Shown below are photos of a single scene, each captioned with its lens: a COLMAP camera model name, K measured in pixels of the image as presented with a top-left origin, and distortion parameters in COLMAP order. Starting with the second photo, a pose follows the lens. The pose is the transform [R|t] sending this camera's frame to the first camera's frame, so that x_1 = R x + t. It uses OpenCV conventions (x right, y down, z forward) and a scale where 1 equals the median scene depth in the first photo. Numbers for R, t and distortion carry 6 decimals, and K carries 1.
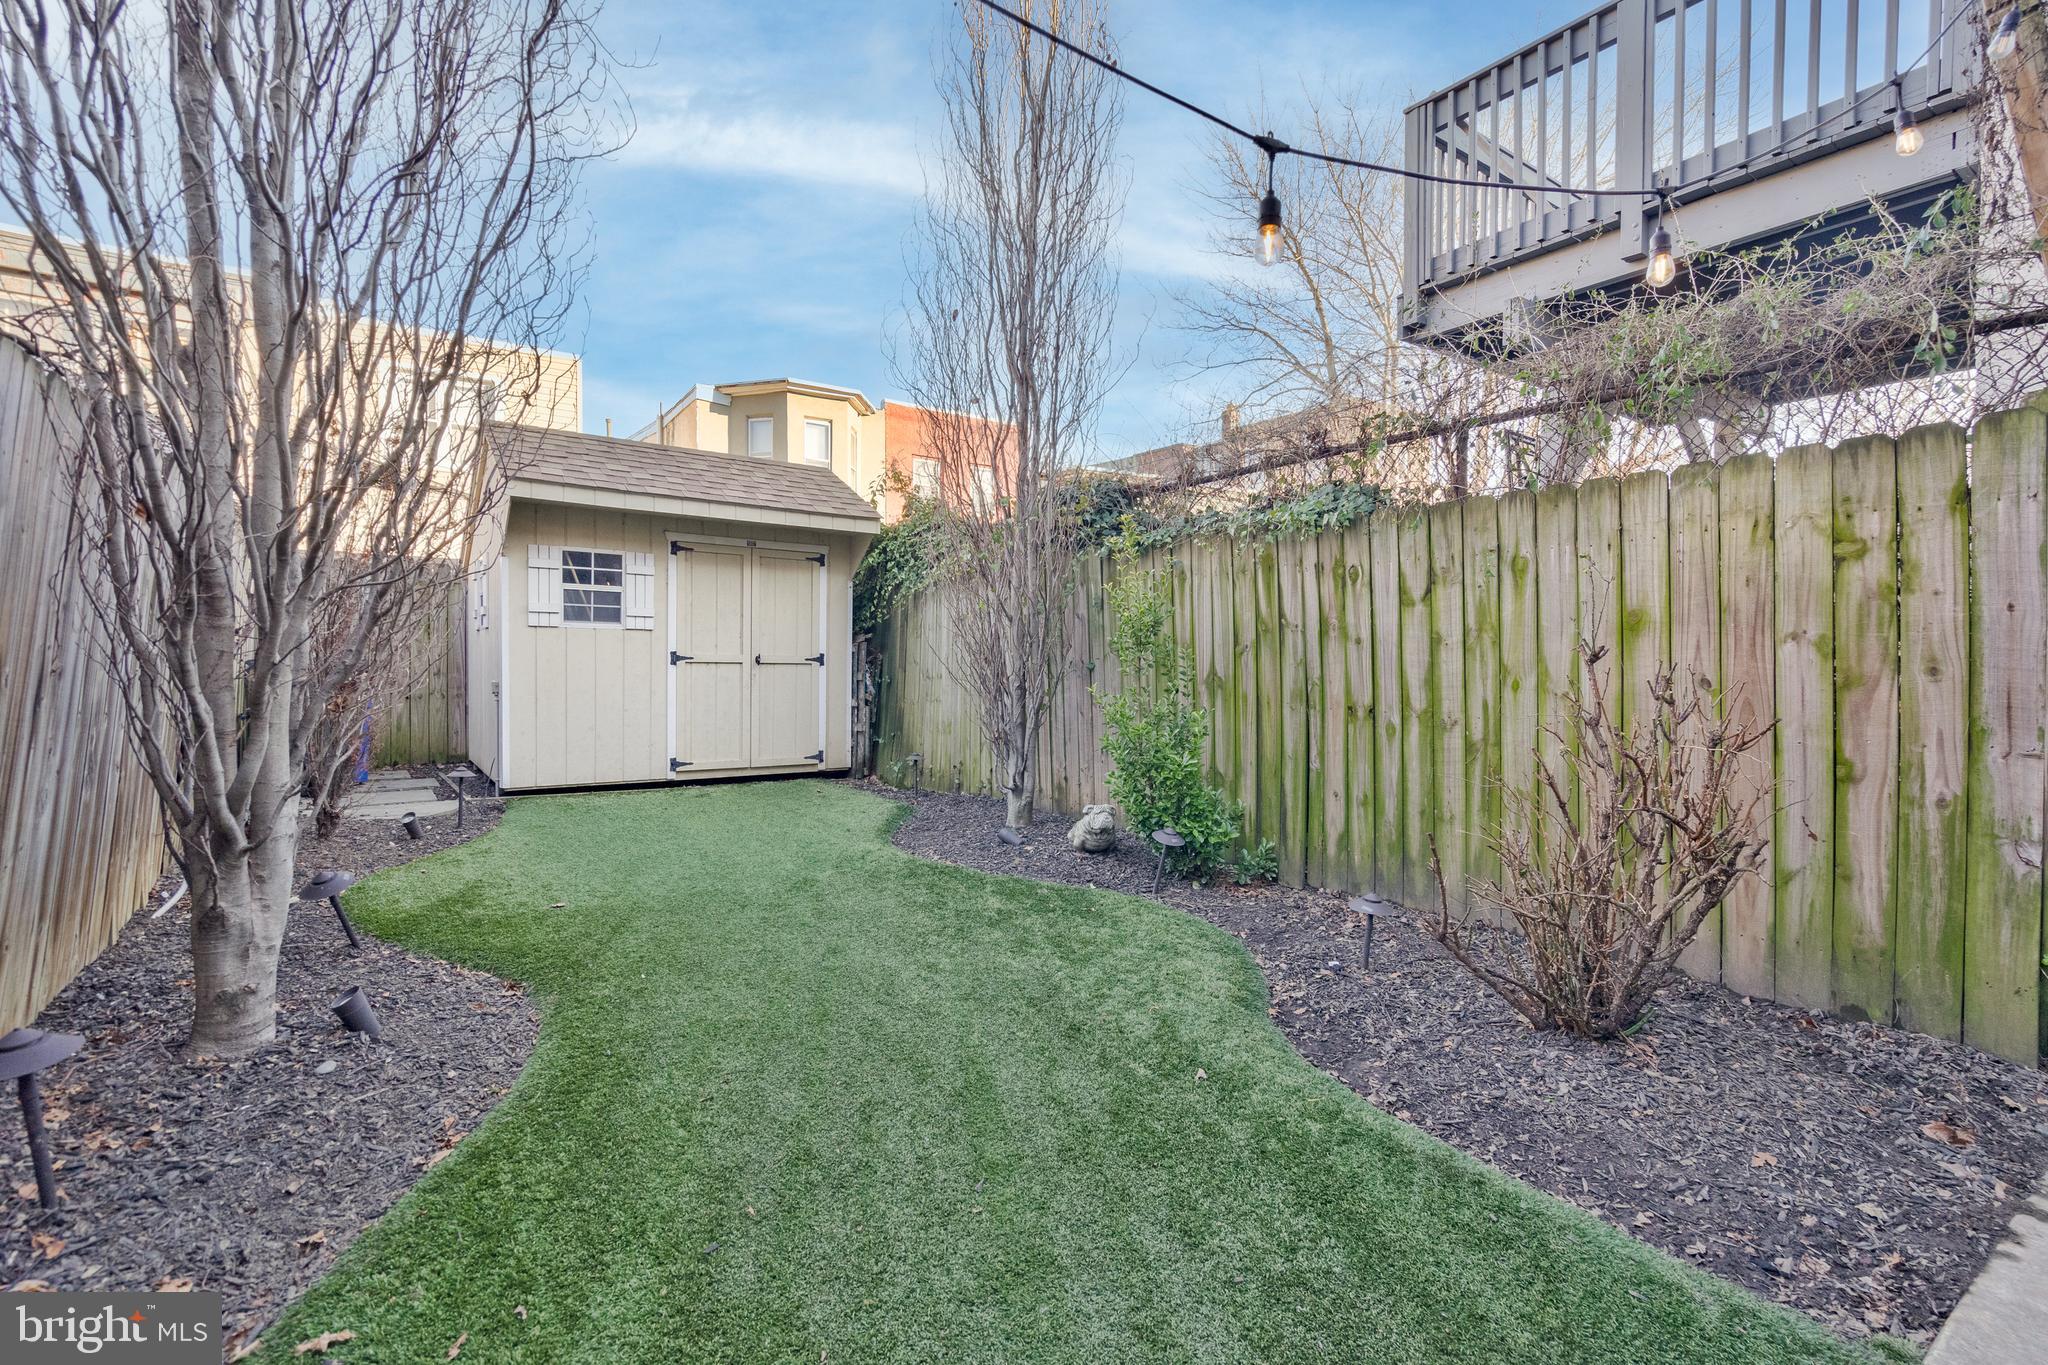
lens RADIAL K [[936.5, 0, 1029.3], [0, 936.5, 680.1], [0, 0, 1]] dist [-0.004585, 0.002298]
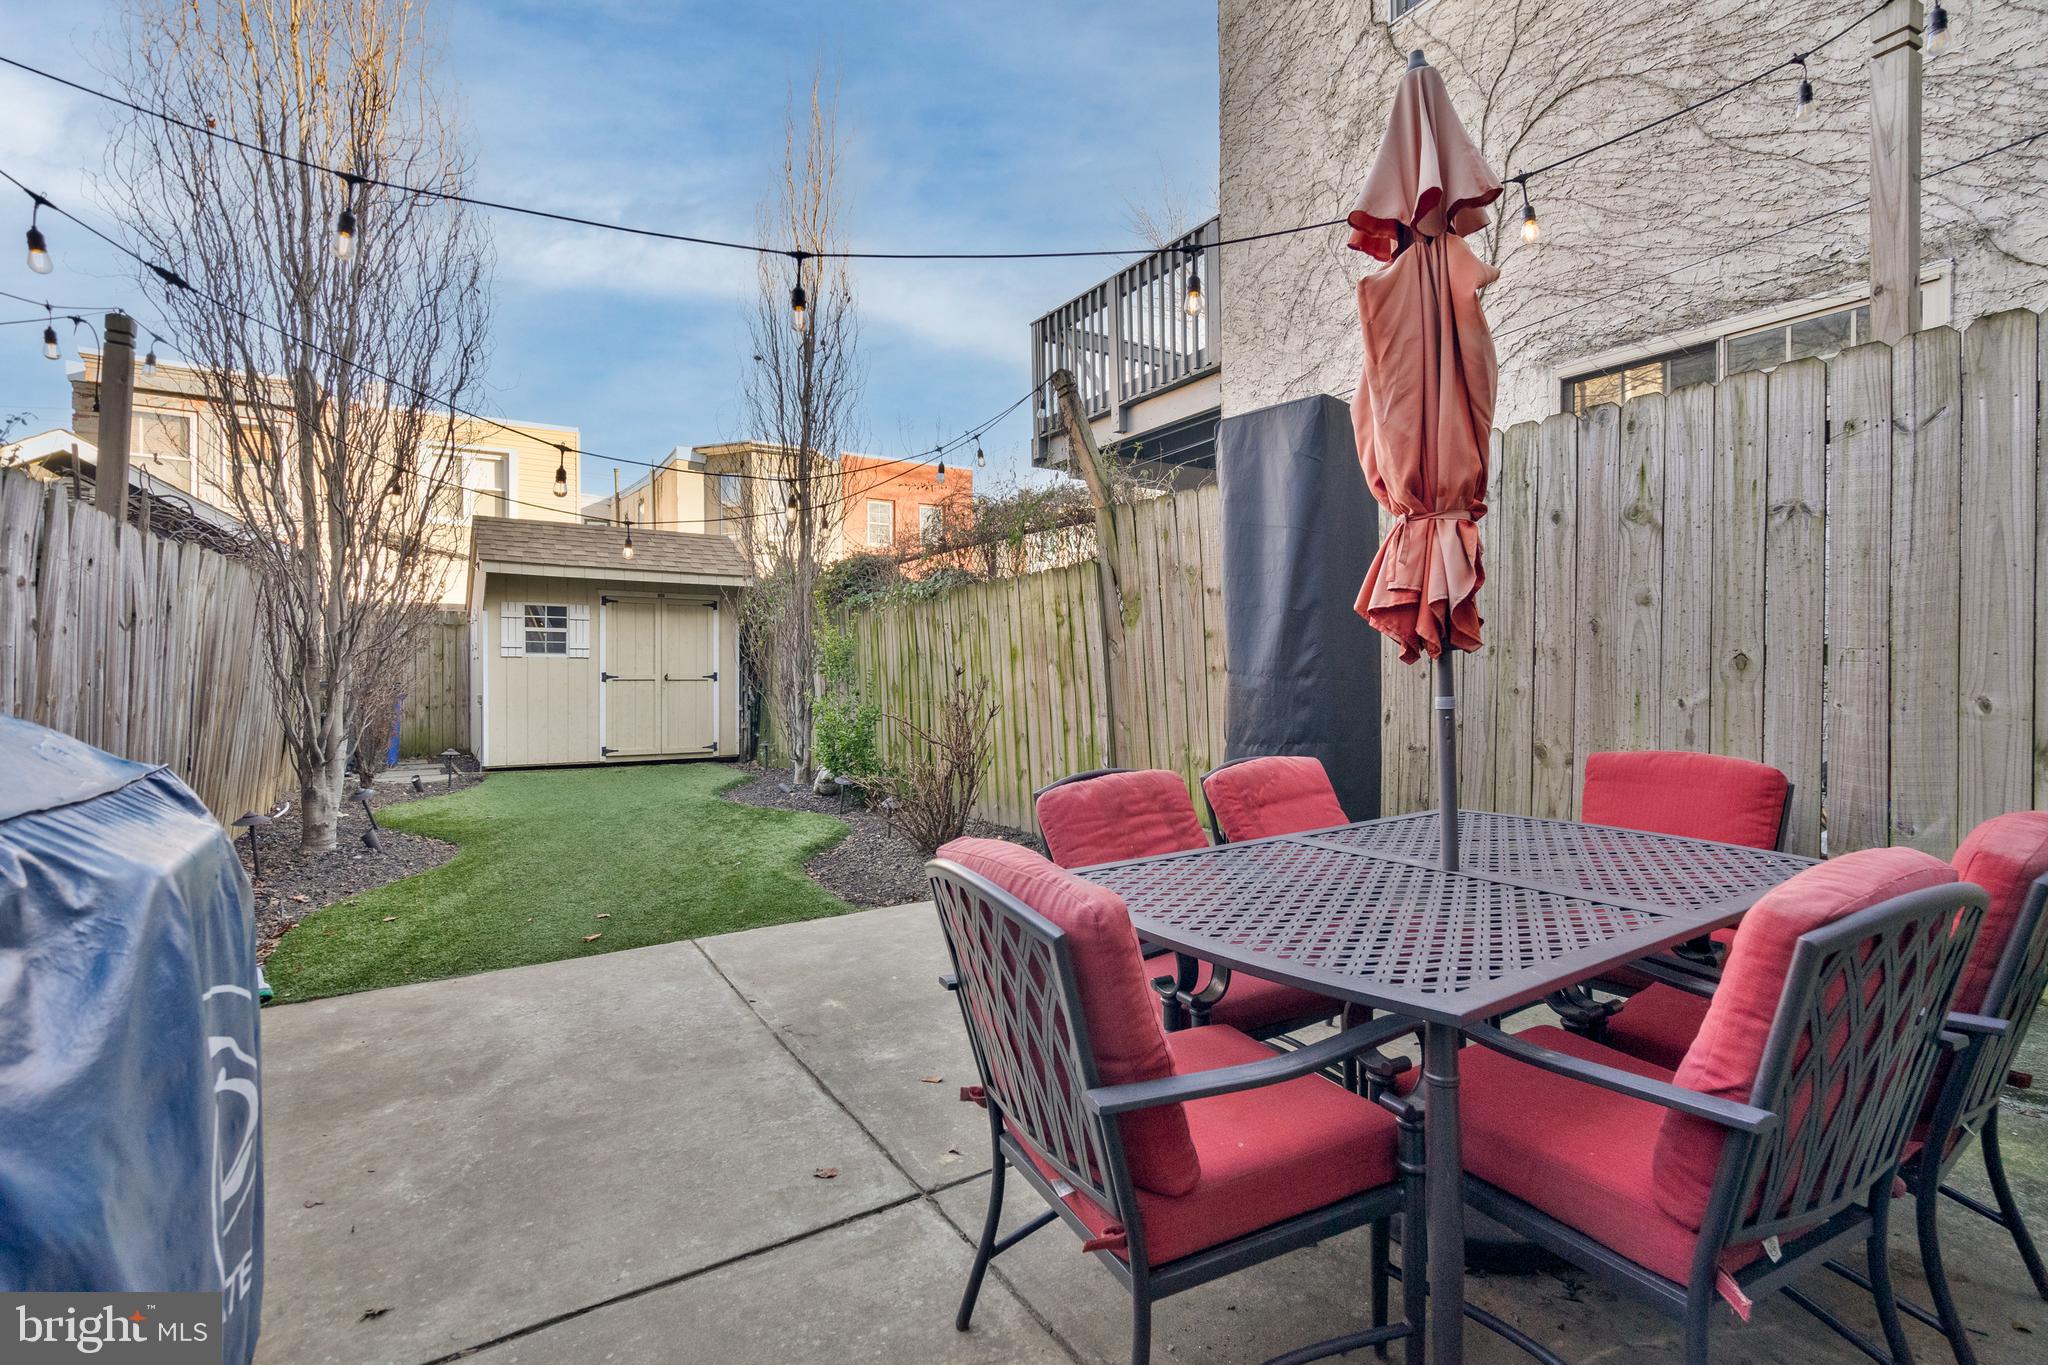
lens RADIAL K [[936.5, 0, 1020.7], [0, 936.5, 670.3], [0, 0, 1]] dist [-0.004585, 0.002298]
pose [[0.998829, -0.013119, -0.046577, 0.412563], [0.012002, 0.999635, -0.024185, 0.010496], [0.046877, 0.023598, 0.998622, -0.512841]]
